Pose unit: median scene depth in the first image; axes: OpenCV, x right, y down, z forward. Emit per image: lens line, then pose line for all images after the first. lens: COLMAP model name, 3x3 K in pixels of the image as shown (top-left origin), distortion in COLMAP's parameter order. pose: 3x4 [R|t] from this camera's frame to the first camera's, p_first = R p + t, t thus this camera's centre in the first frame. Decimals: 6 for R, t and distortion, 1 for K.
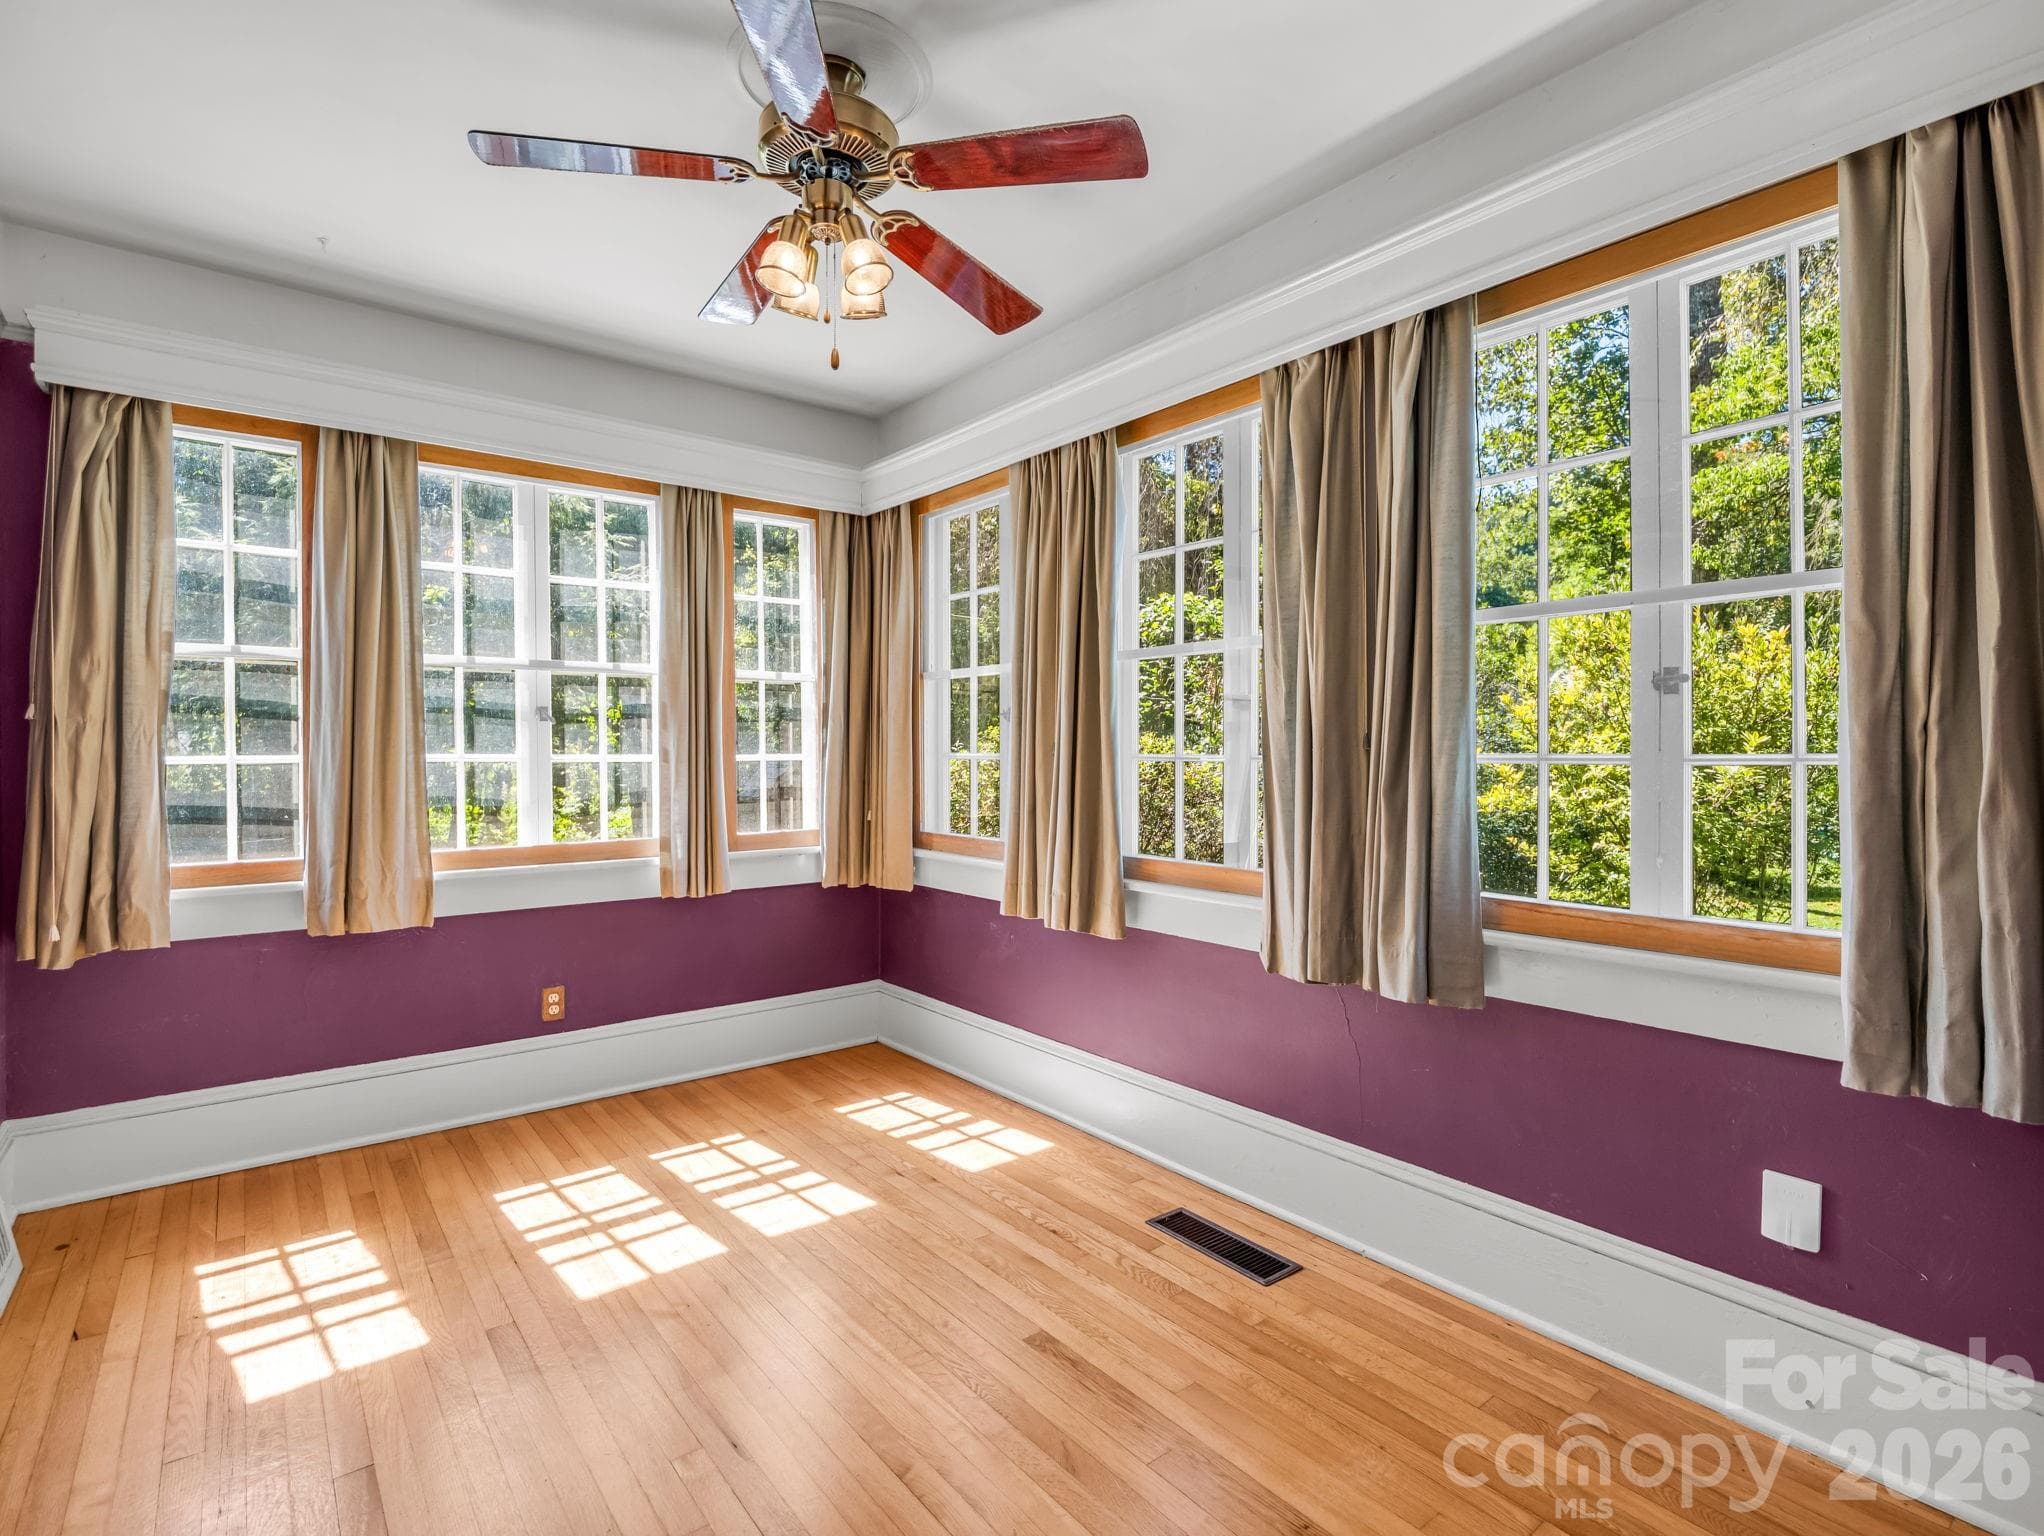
lens RADIAL K [[1023.5, 0, 1027.9], [0, 1023.5, 753.2], [0, 0, 1]] dist [0.038787, -0.024973]
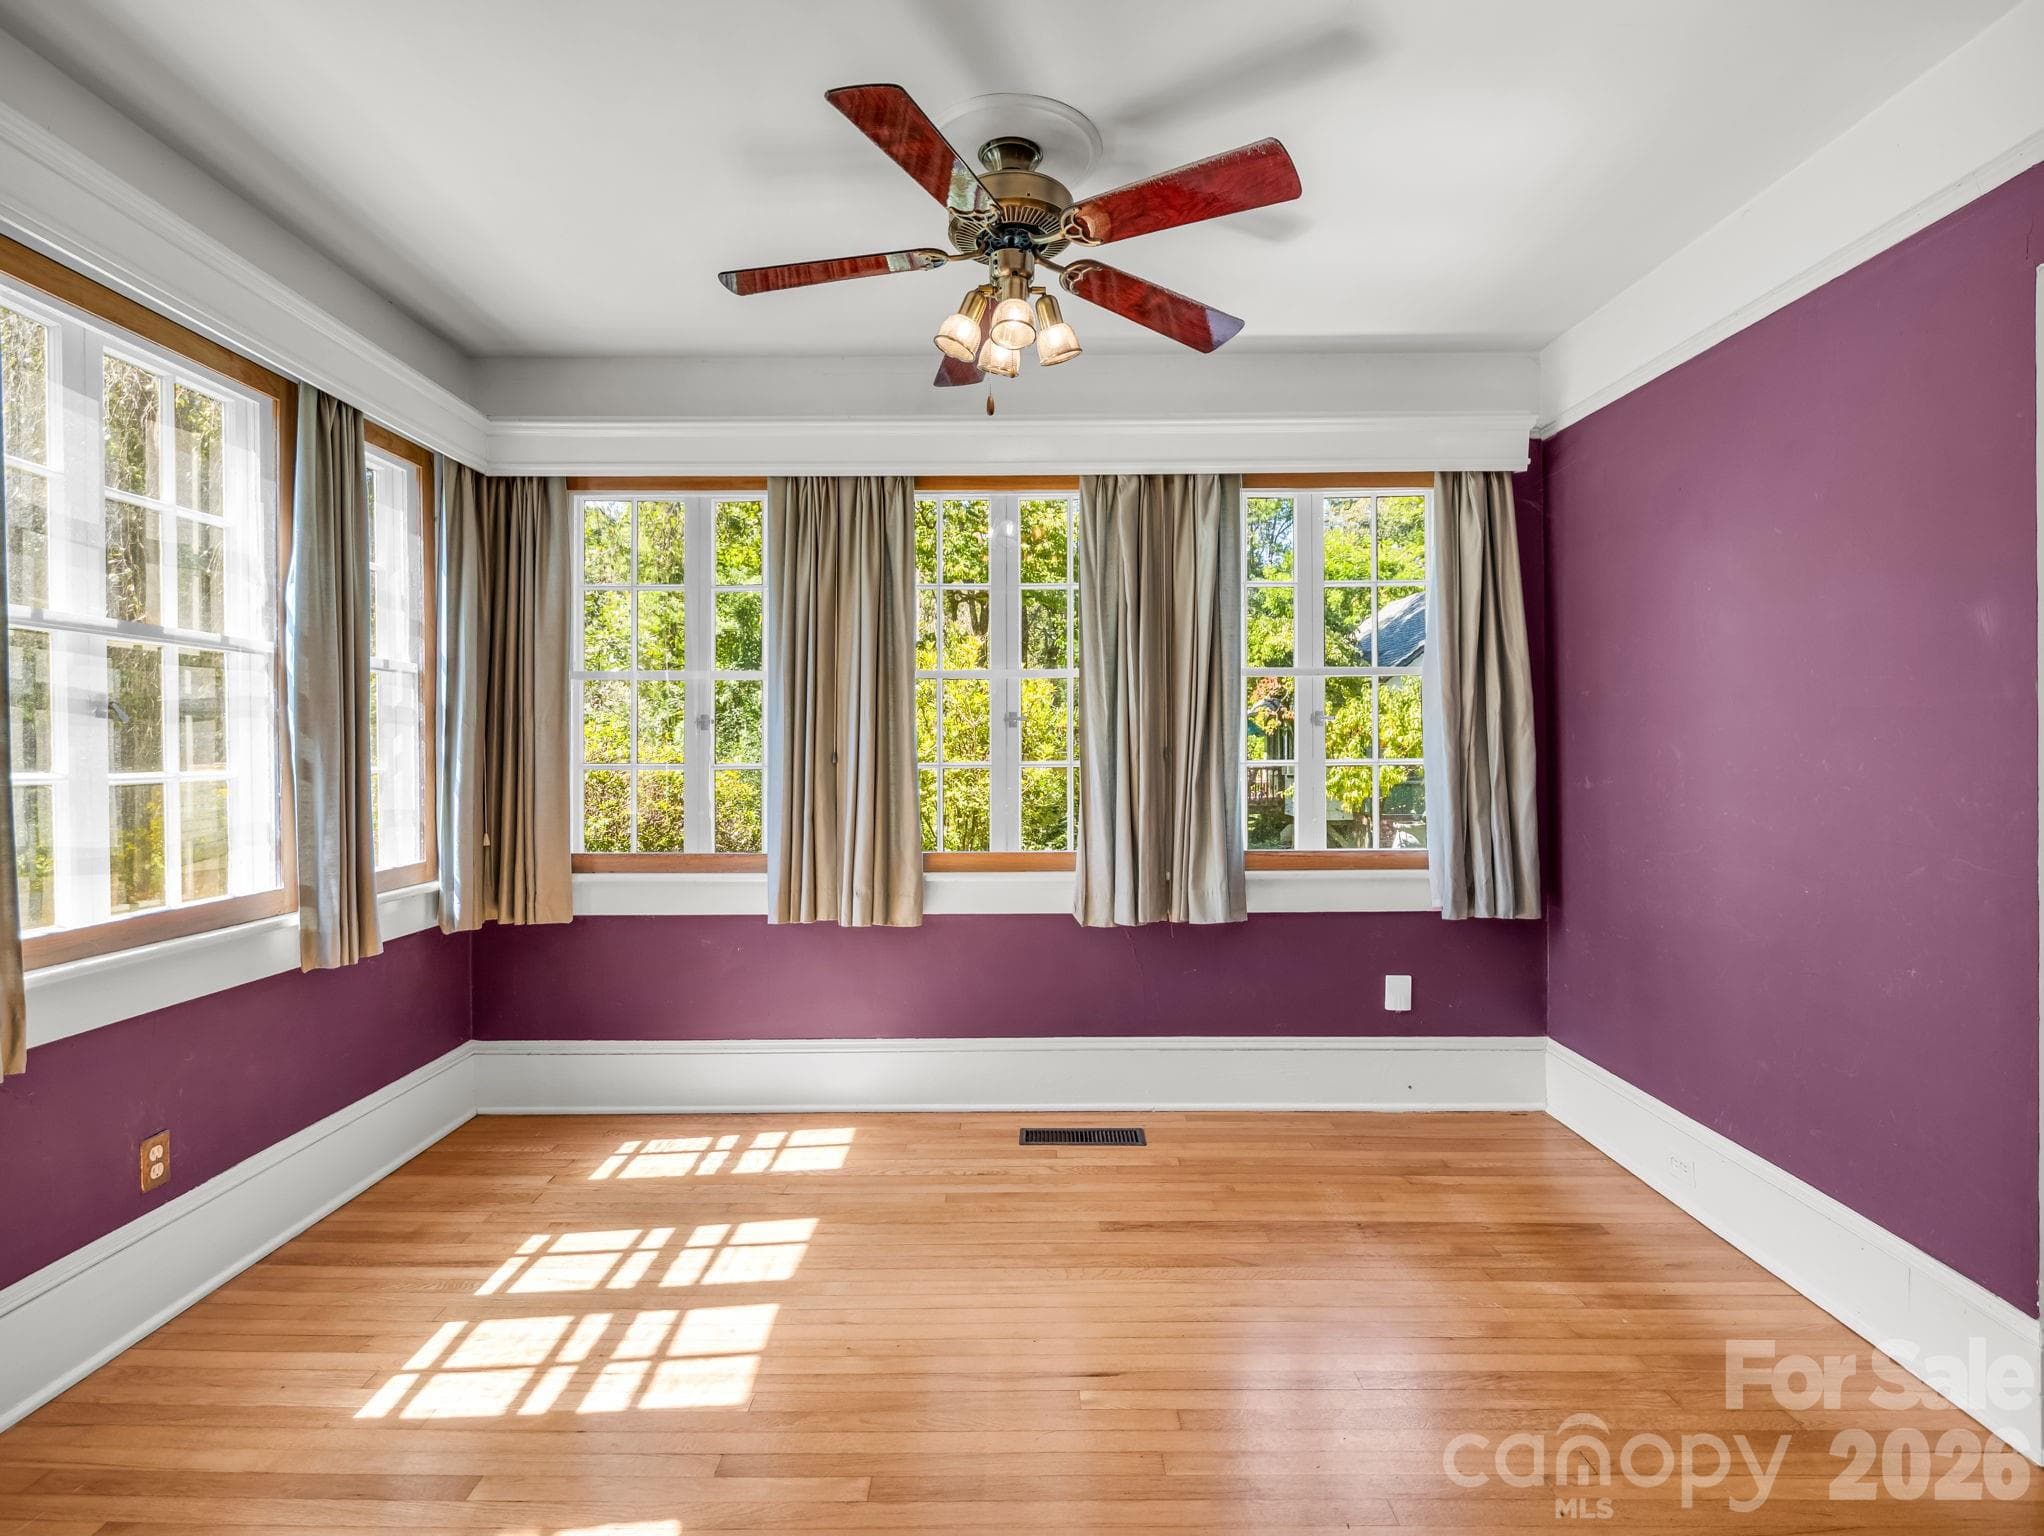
lens RADIAL K [[992.9, 0, 1016.2], [0, 992.9, 753.8], [0, 0, 1]] dist [0.052379, -0.021714]
pose [[0.627671, 0.000238, 0.778478, -0.762792], [0.004039, 0.999985, -0.003563, -0.004867], [-0.778468, 0.005381, 0.627661, 0.237324]]
